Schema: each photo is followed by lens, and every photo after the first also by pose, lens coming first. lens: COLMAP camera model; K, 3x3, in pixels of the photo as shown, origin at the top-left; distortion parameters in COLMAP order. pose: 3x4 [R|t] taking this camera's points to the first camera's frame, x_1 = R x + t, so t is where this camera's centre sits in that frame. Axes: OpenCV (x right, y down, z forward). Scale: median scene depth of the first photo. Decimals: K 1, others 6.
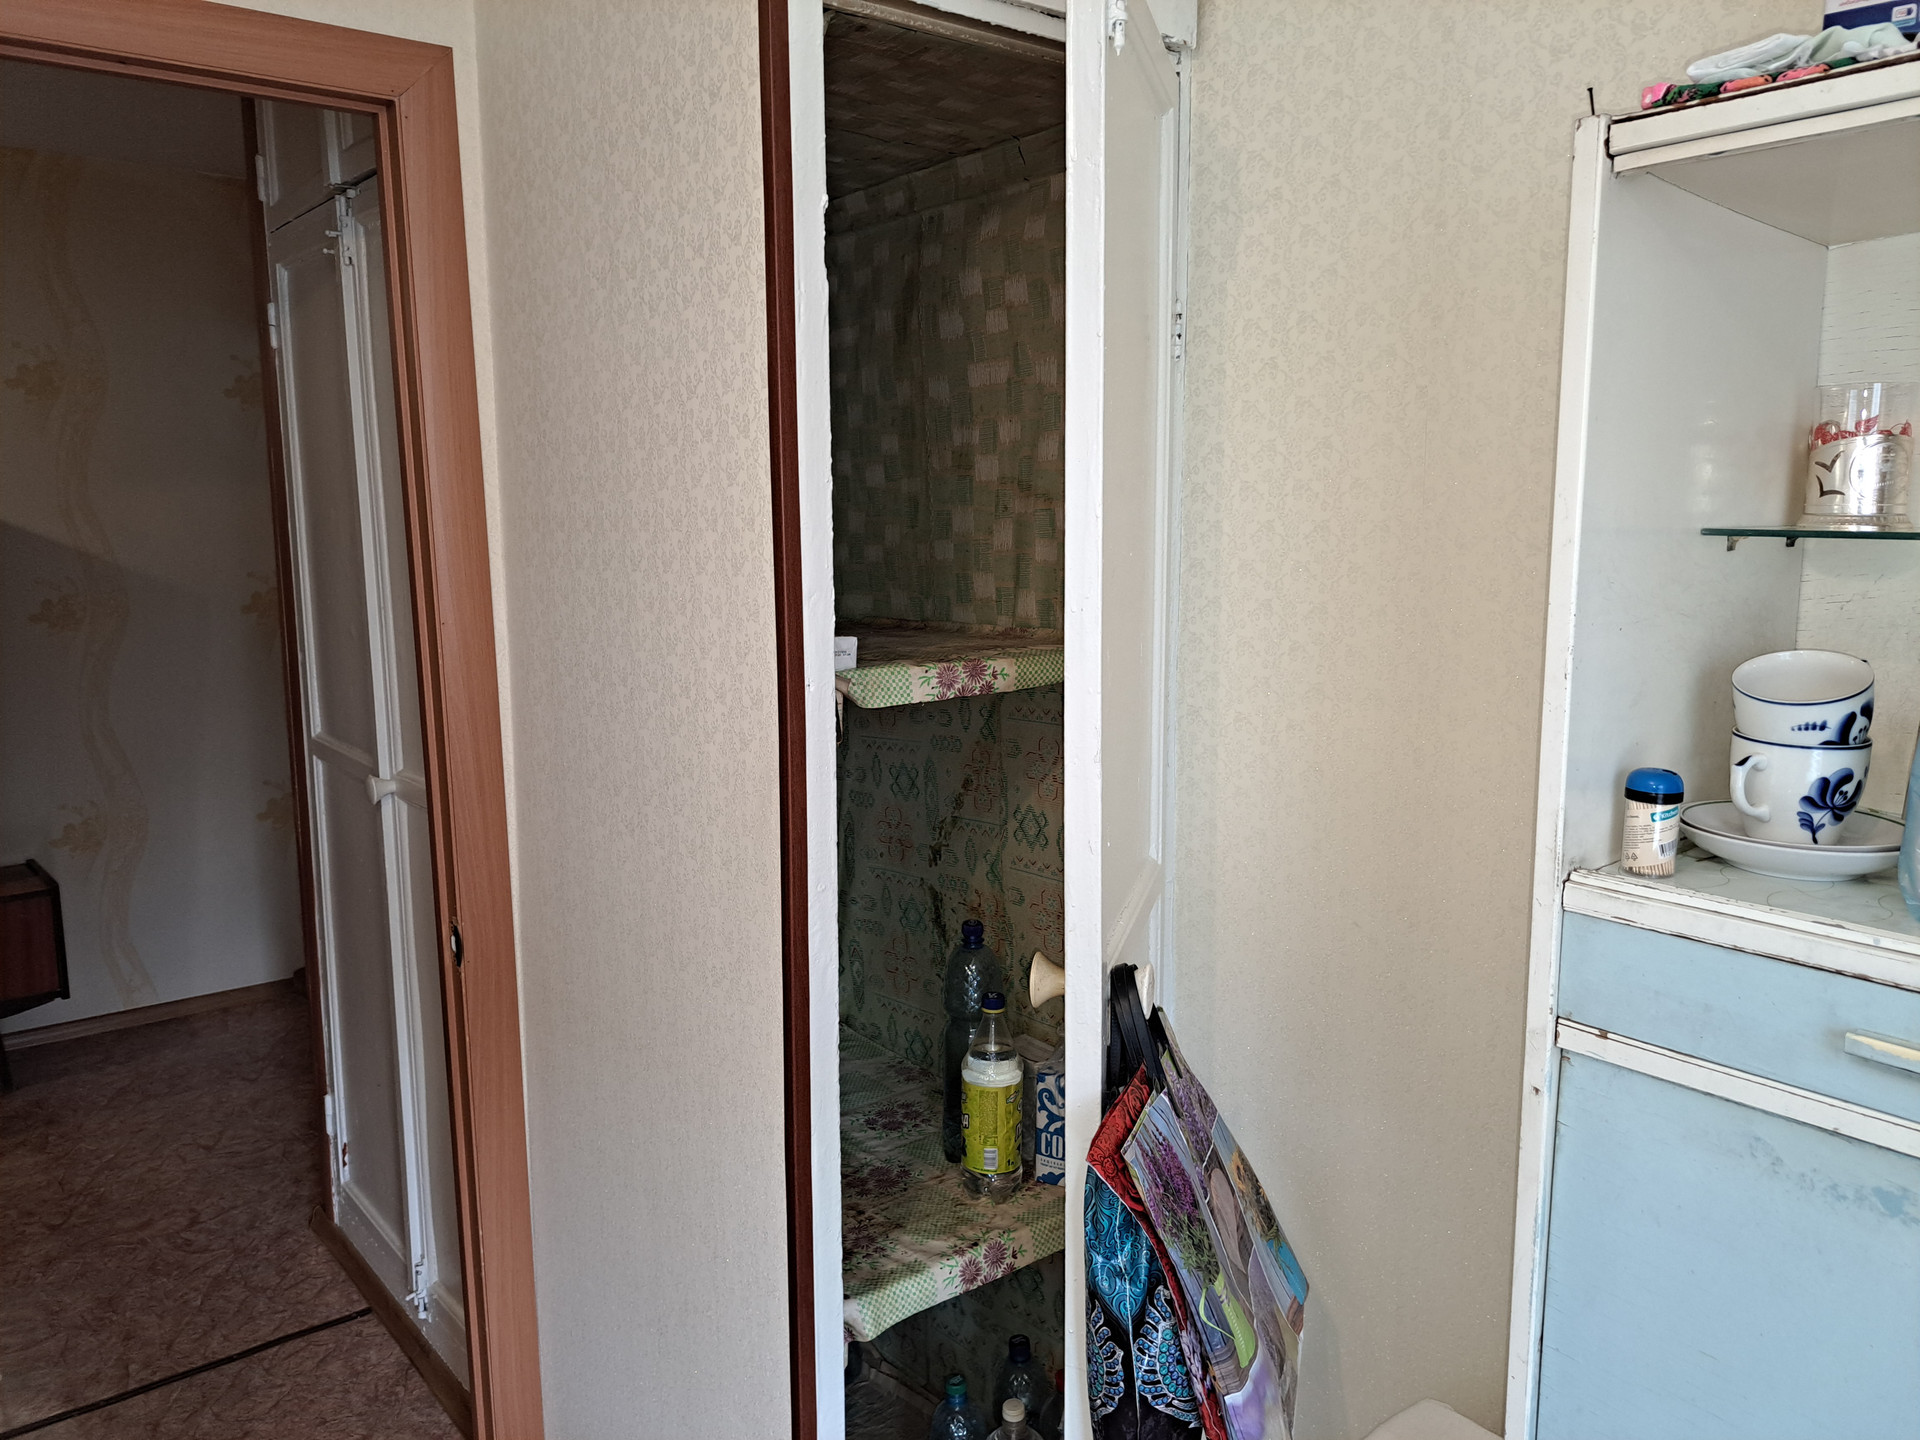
lens RADIAL K [[1410.0, 0, 958.7], [0, 1410.0, 720.8], [0, 0, 1]] dist [0.098756, -0.046549]
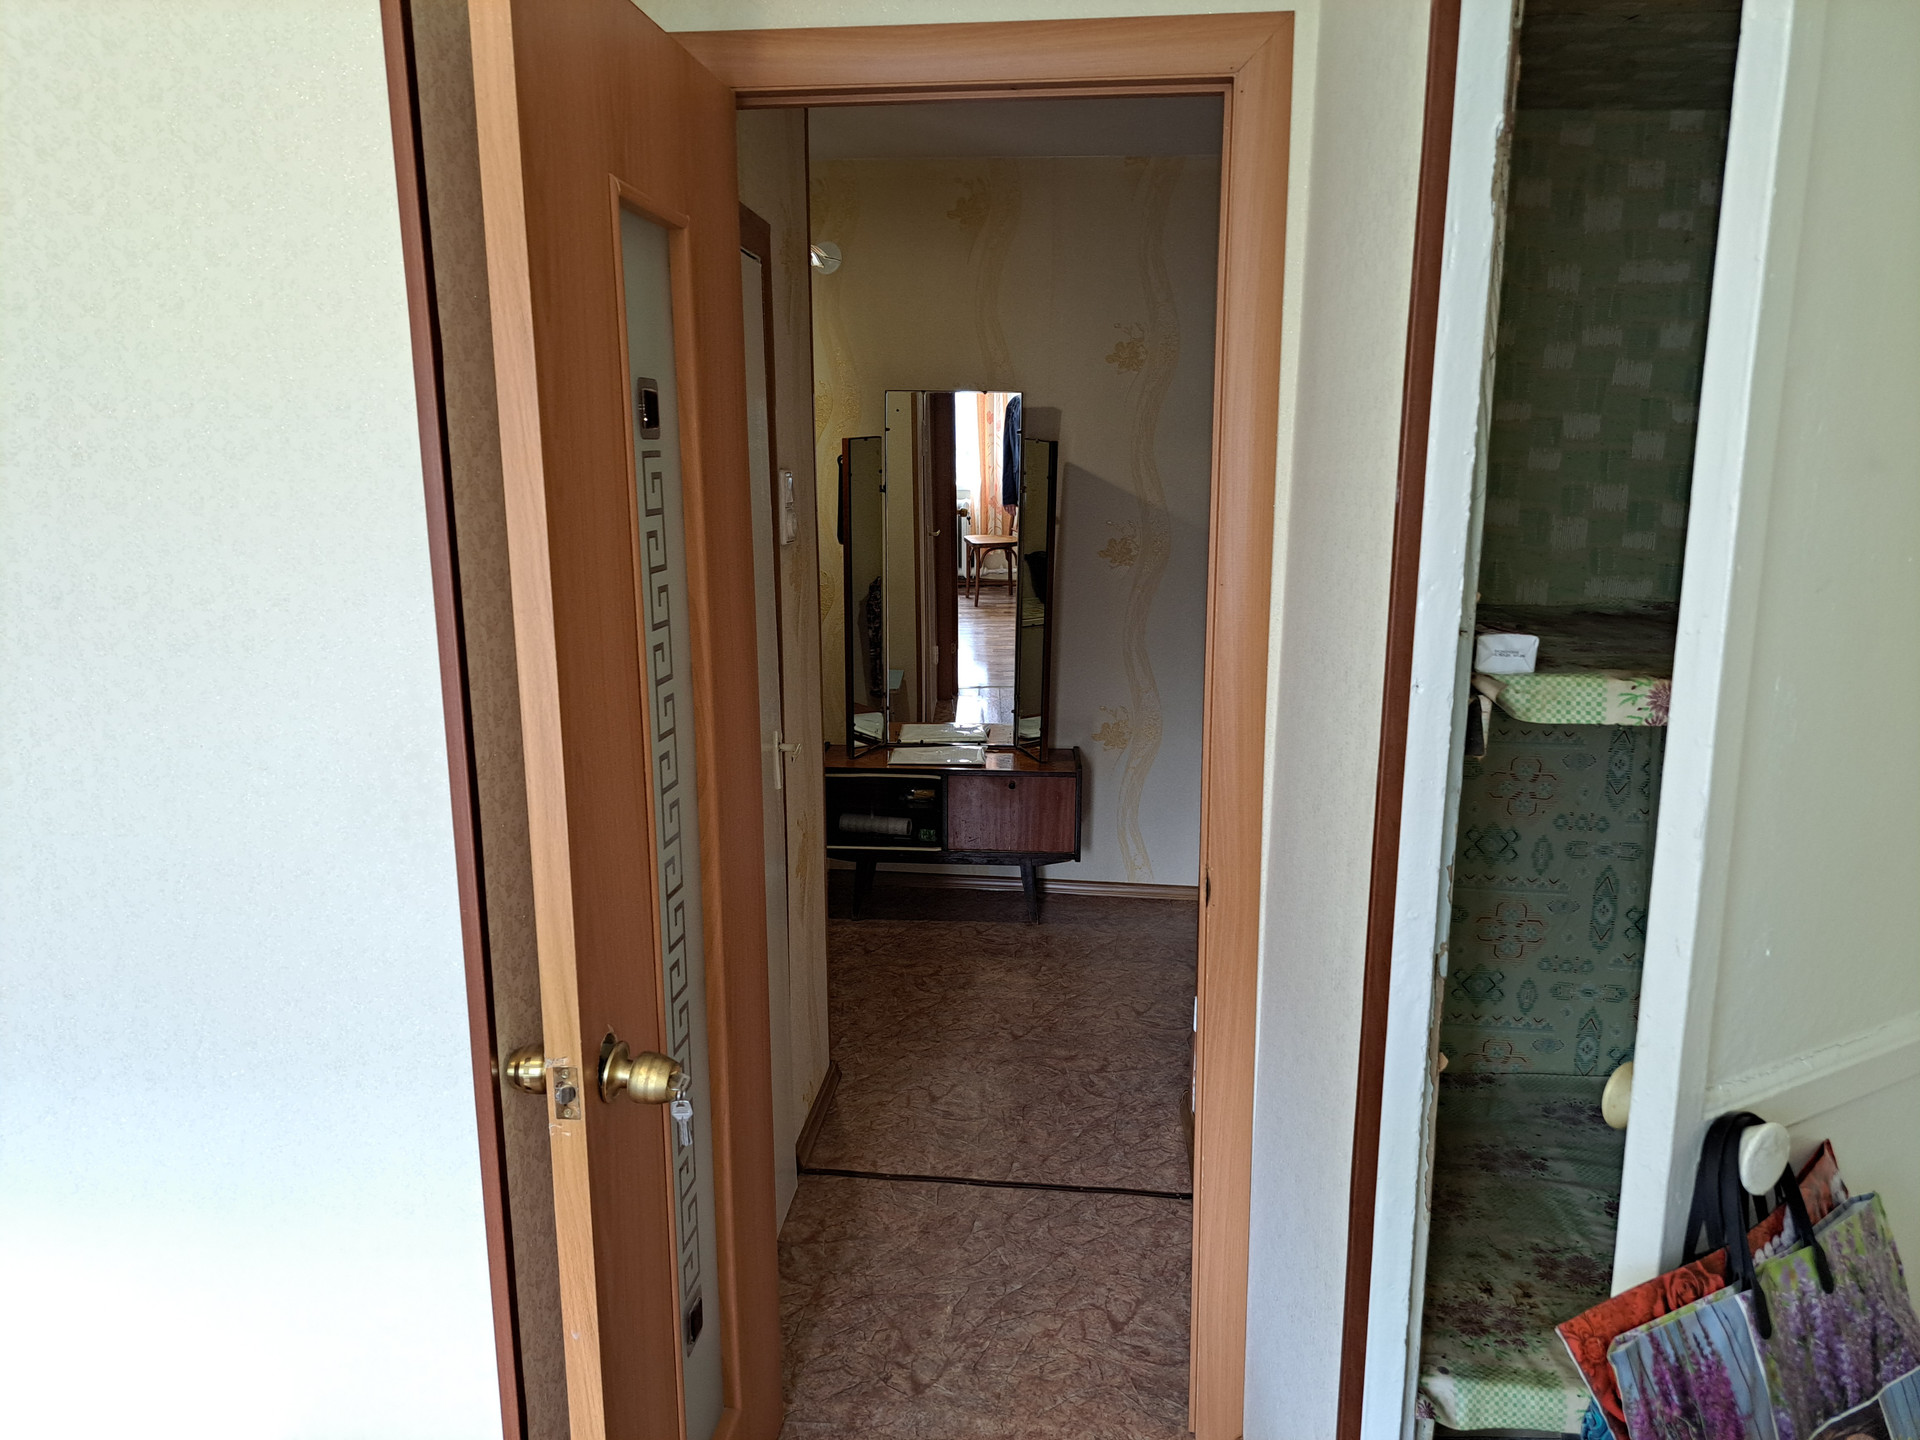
lens RADIAL K [[1410.0, 0, 963.5], [0, 1410.0, 714.2], [0, 0, 1]] dist [0.098756, -0.046549]
pose [[0.727262, 0.141004, -0.671720, 0.152915], [-0.119338, 0.989741, 0.078555, -0.023152], [0.675905, 0.023032, 0.736629, 0.074730]]
